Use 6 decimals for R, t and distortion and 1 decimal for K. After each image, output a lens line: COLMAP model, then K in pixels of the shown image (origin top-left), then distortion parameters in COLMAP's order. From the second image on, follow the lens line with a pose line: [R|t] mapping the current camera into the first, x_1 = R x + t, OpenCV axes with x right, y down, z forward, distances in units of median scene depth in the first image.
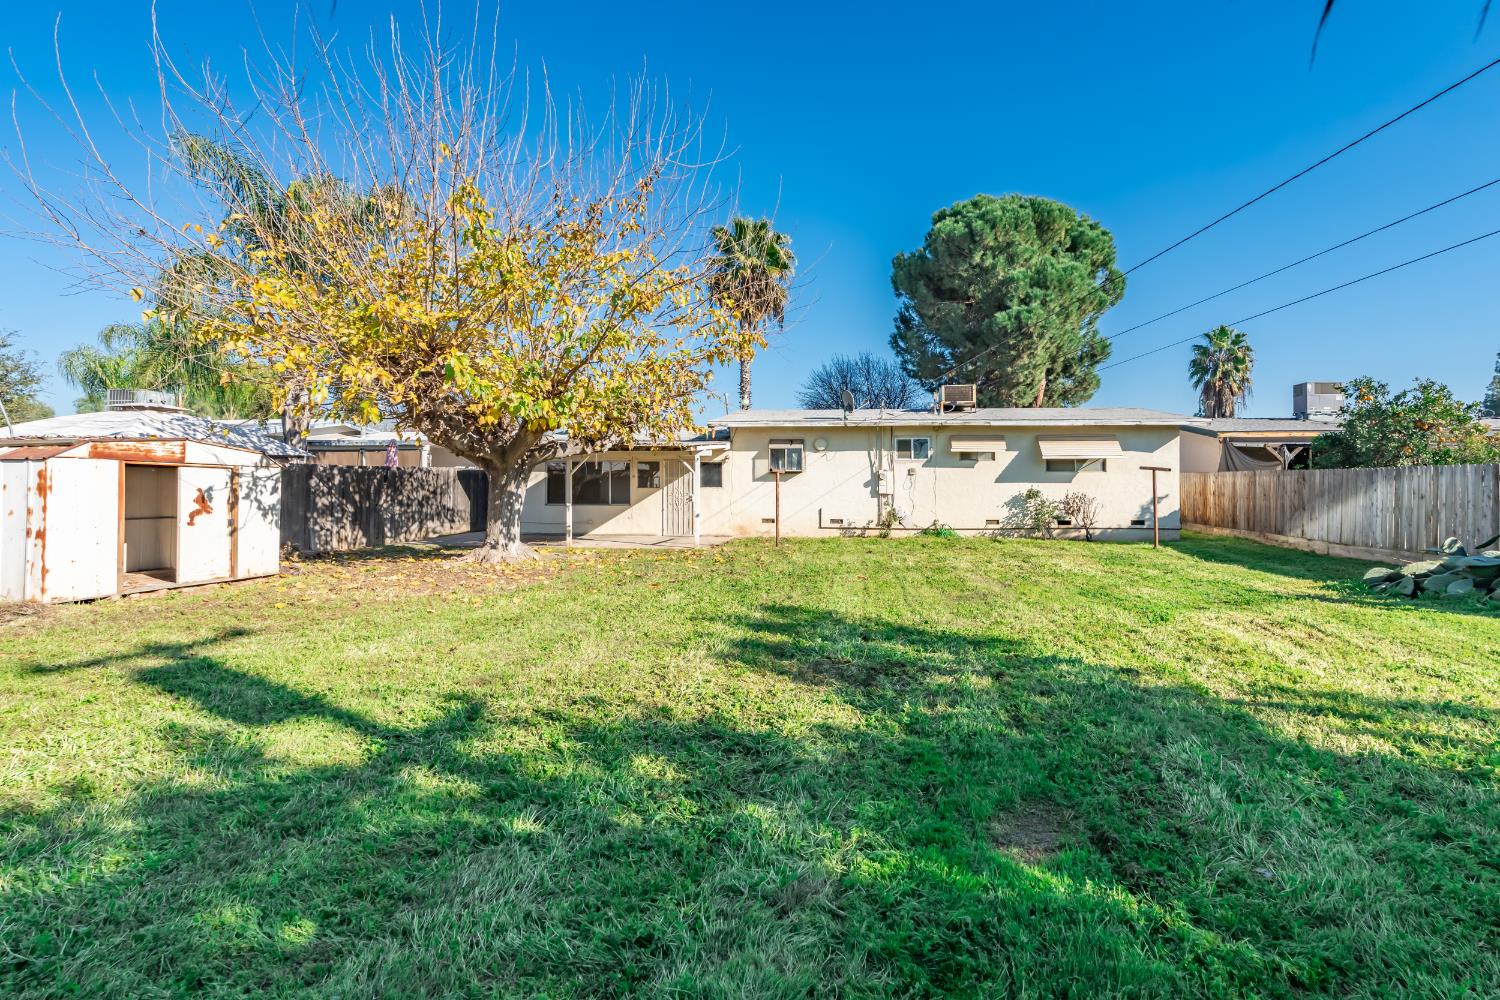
lens RADIAL K [[696.6, 0, 808.1], [0, 696.6, 466.0], [0, 0, 1]] dist [-0.000933, 0.000222]
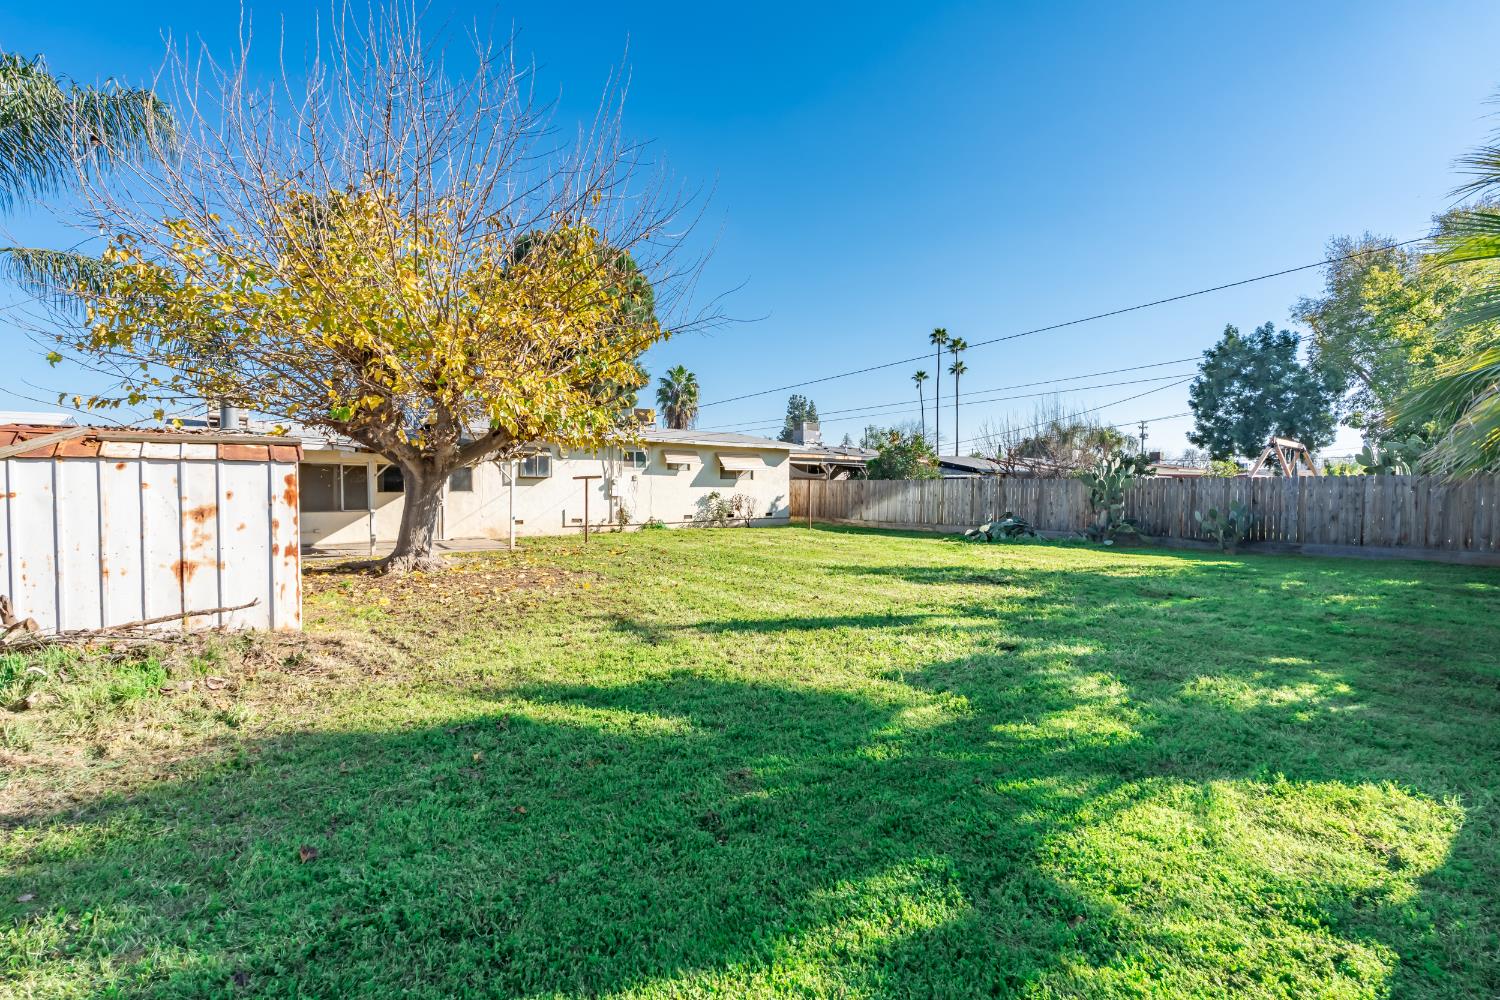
lens RADIAL K [[669.2, 0, 745.4], [0, 669.2, 493.9], [0, 0, 1]] dist [-0.003928, -0.000314]
pose [[0.724864, -0.006738, 0.688859, -0.525477], [-0.019040, 0.999374, 0.029811, -0.003009], [-0.688629, -0.034725, 0.724282, 0.006950]]
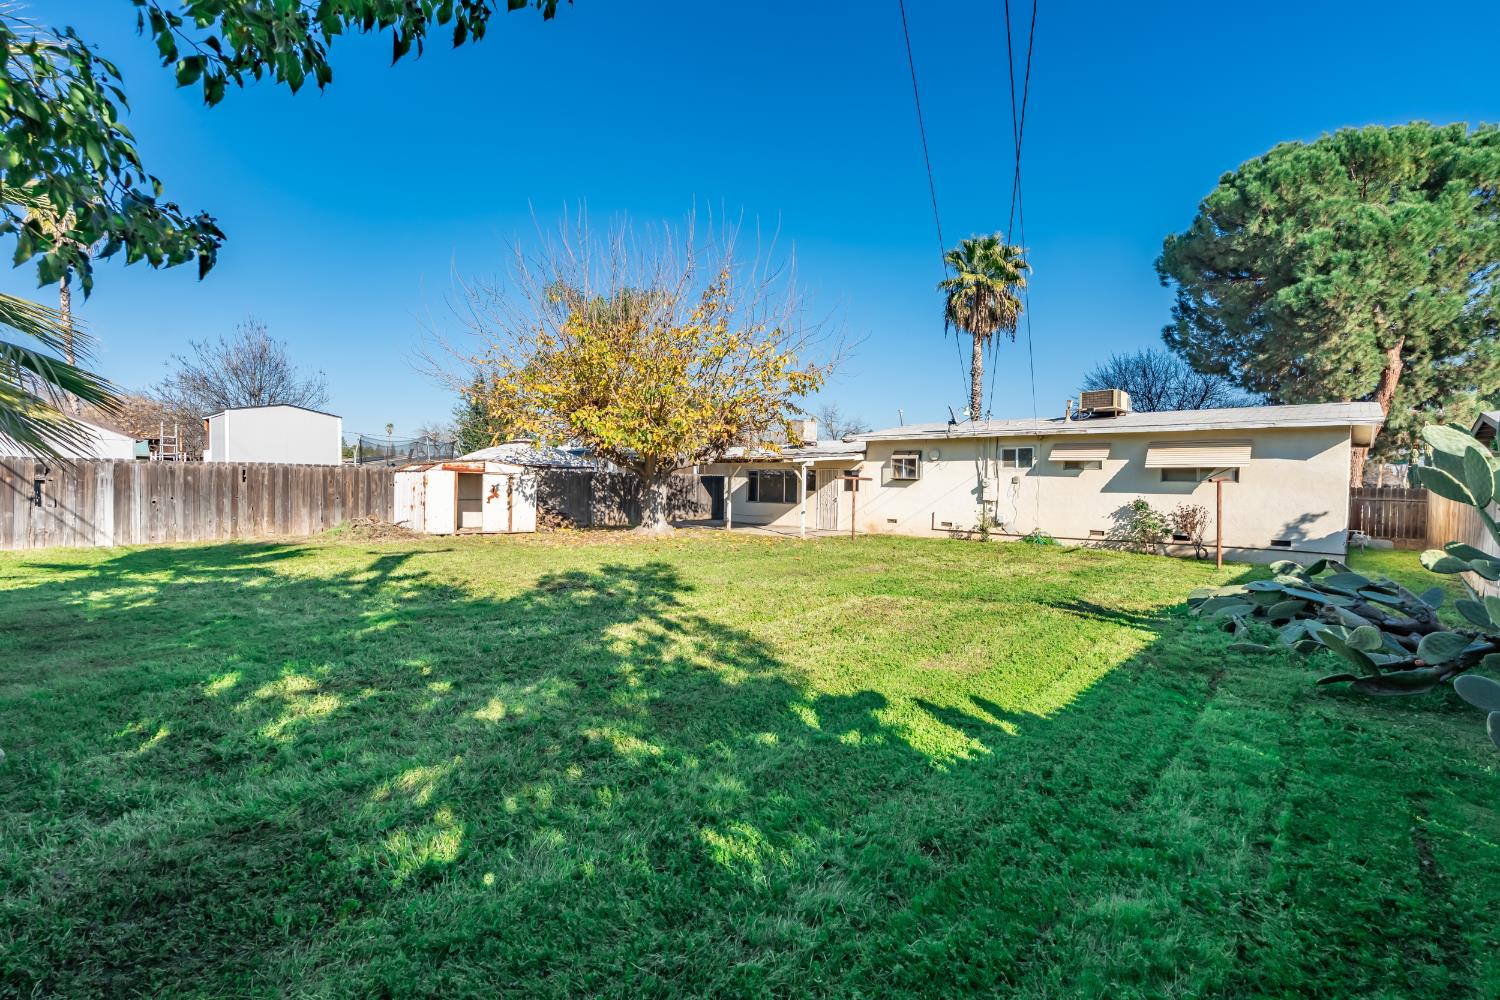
lens RADIAL K [[669.2, 0, 745.4], [0, 669.2, 493.9], [0, 0, 1]] dist [-0.003928, -0.000314]
pose [[0.792656, 0.022911, -0.609239, 0.438473], [-0.002506, 0.999408, 0.034324, -0.004637], [0.609664, -0.025680, 0.792244, -0.036174]]
